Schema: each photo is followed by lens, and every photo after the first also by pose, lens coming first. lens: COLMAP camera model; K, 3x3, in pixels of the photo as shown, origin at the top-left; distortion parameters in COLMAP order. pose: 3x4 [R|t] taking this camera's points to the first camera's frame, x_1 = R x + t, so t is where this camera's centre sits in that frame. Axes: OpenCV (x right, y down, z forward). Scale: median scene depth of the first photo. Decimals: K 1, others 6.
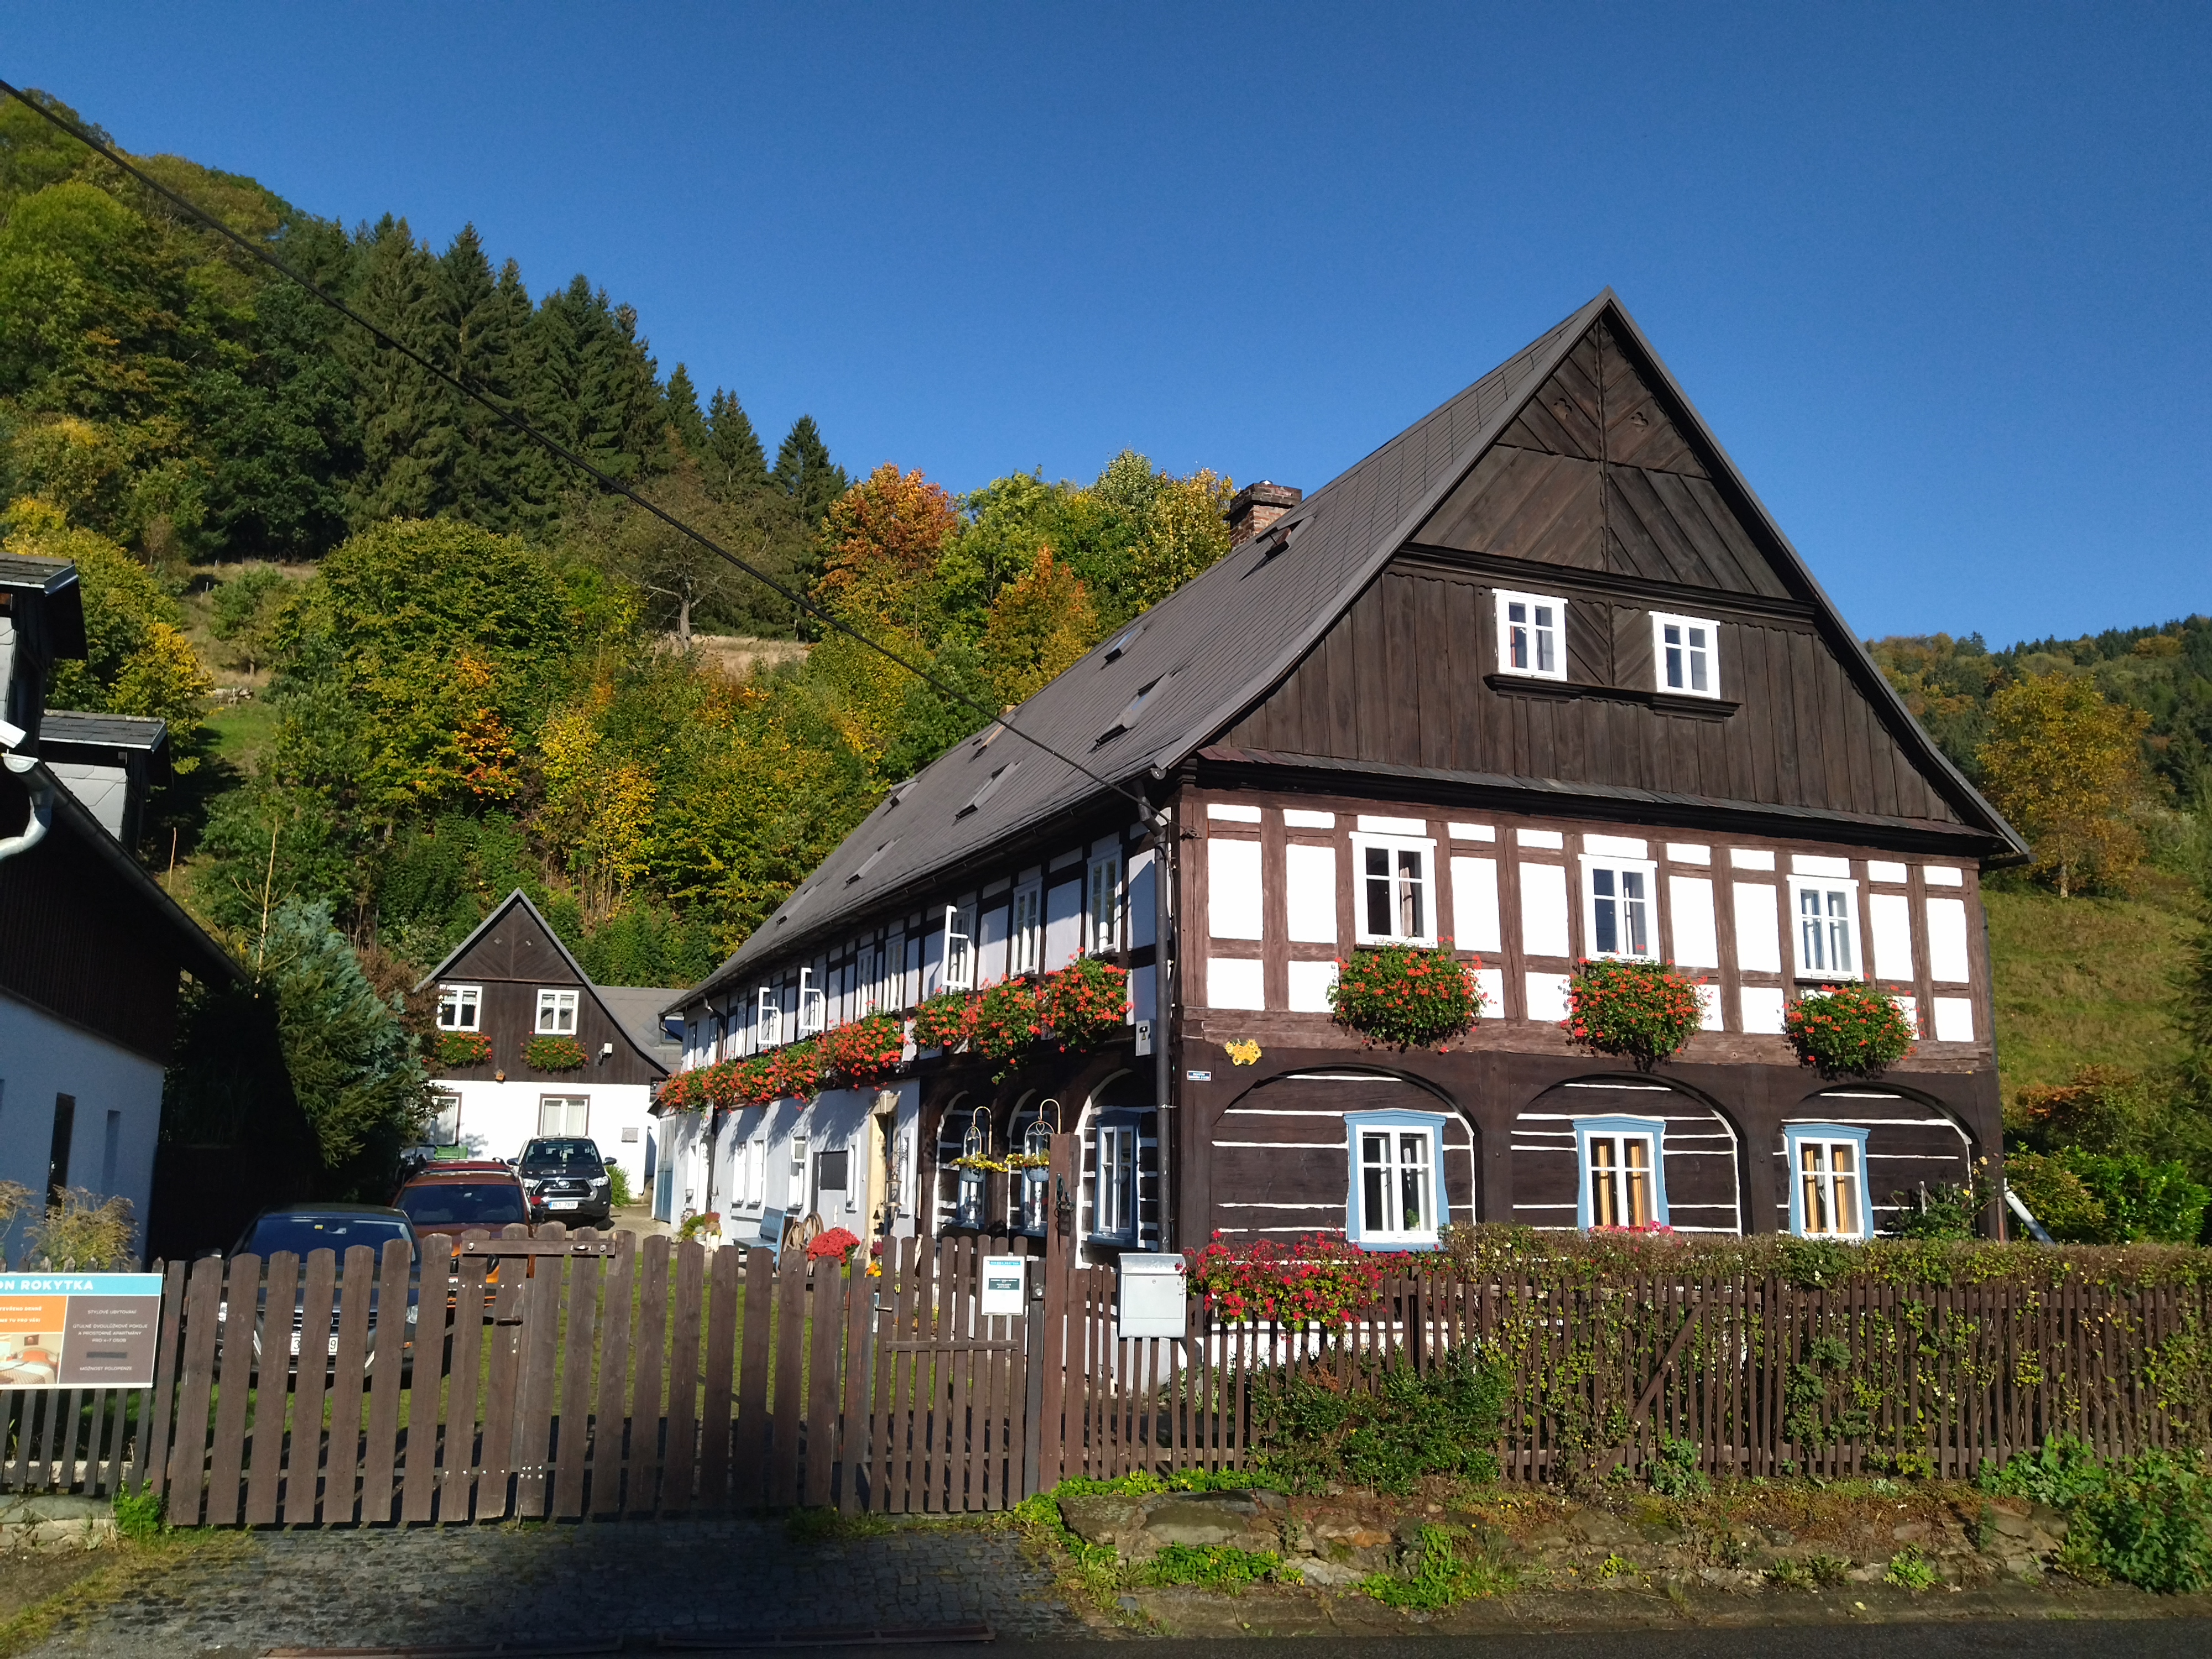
lens RADIAL K [[1702.8, 0, 1106.0], [0, 1702.8, 829.5], [0, 0, 1]] dist [0.035483, -0.000436]
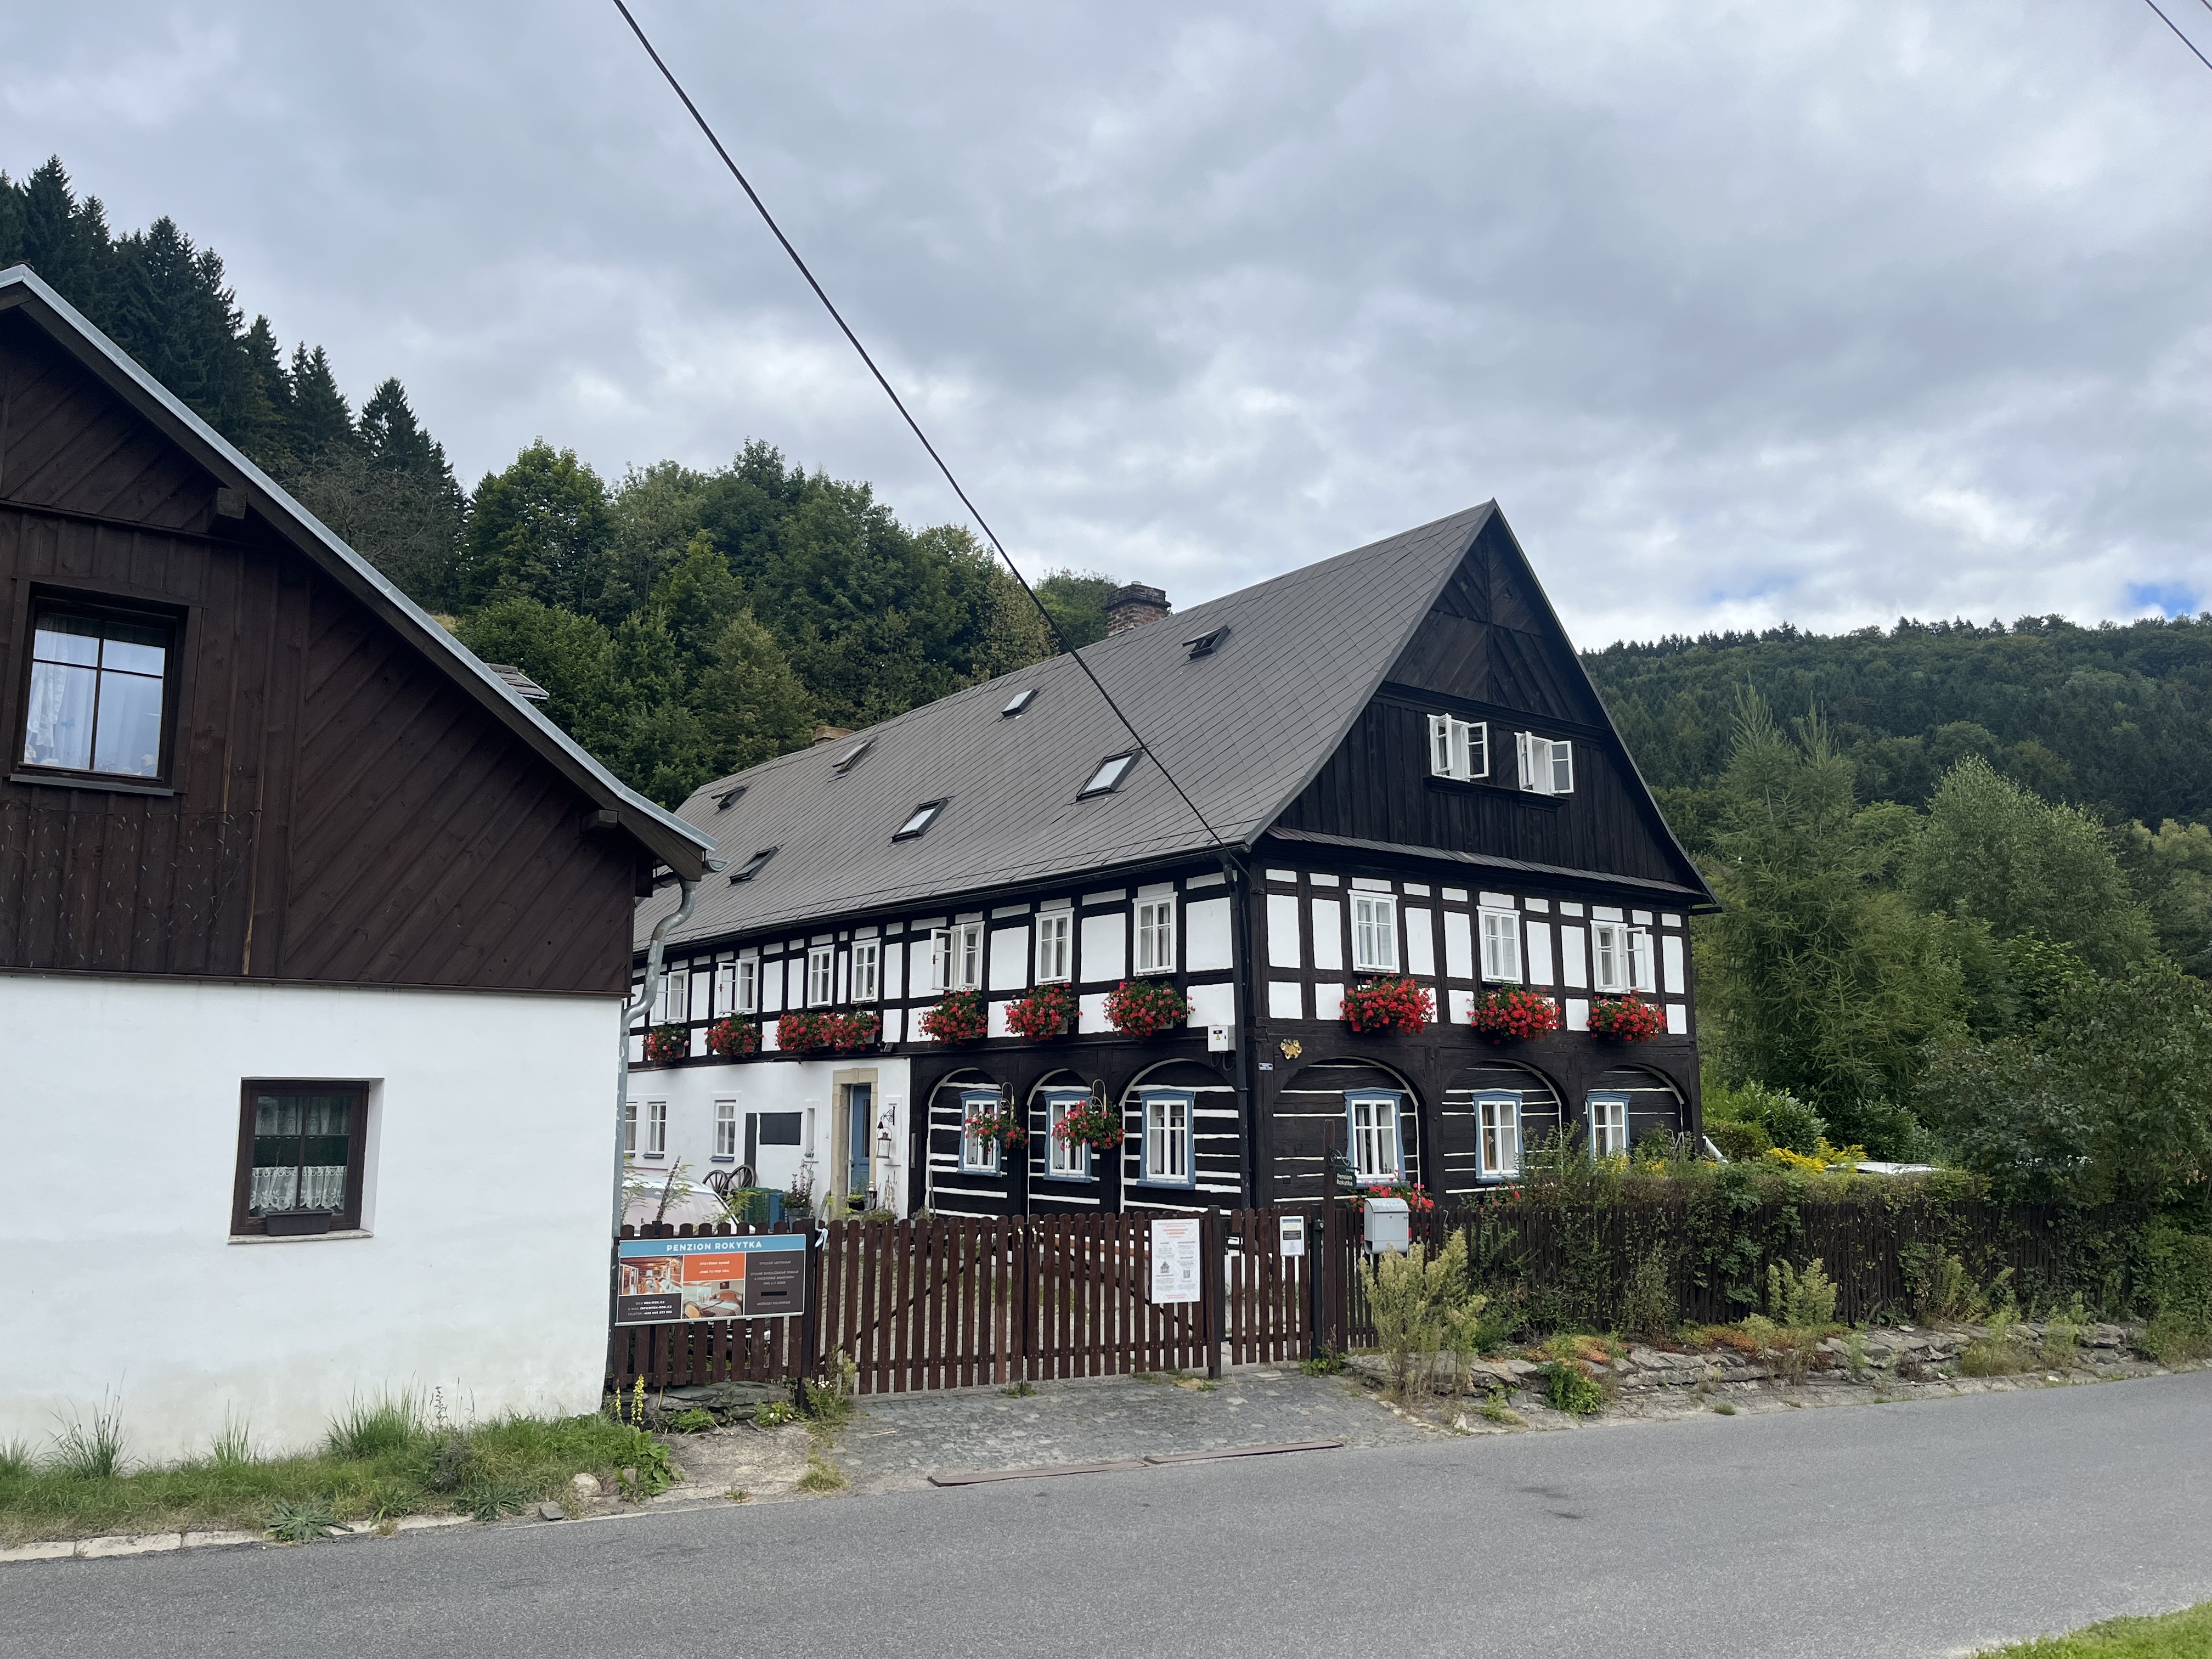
lens RADIAL K [[1655.9, 0, 1108.1], [0, 1655.9, 873.0], [0, 0, 1]] dist [0.290774, -0.442424]
pose [[0.939648, 0.017630, 0.341687, -0.491299], [-0.029443, 0.999133, 0.029418, -0.045115], [-0.340872, -0.037703, 0.939353, -0.205070]]
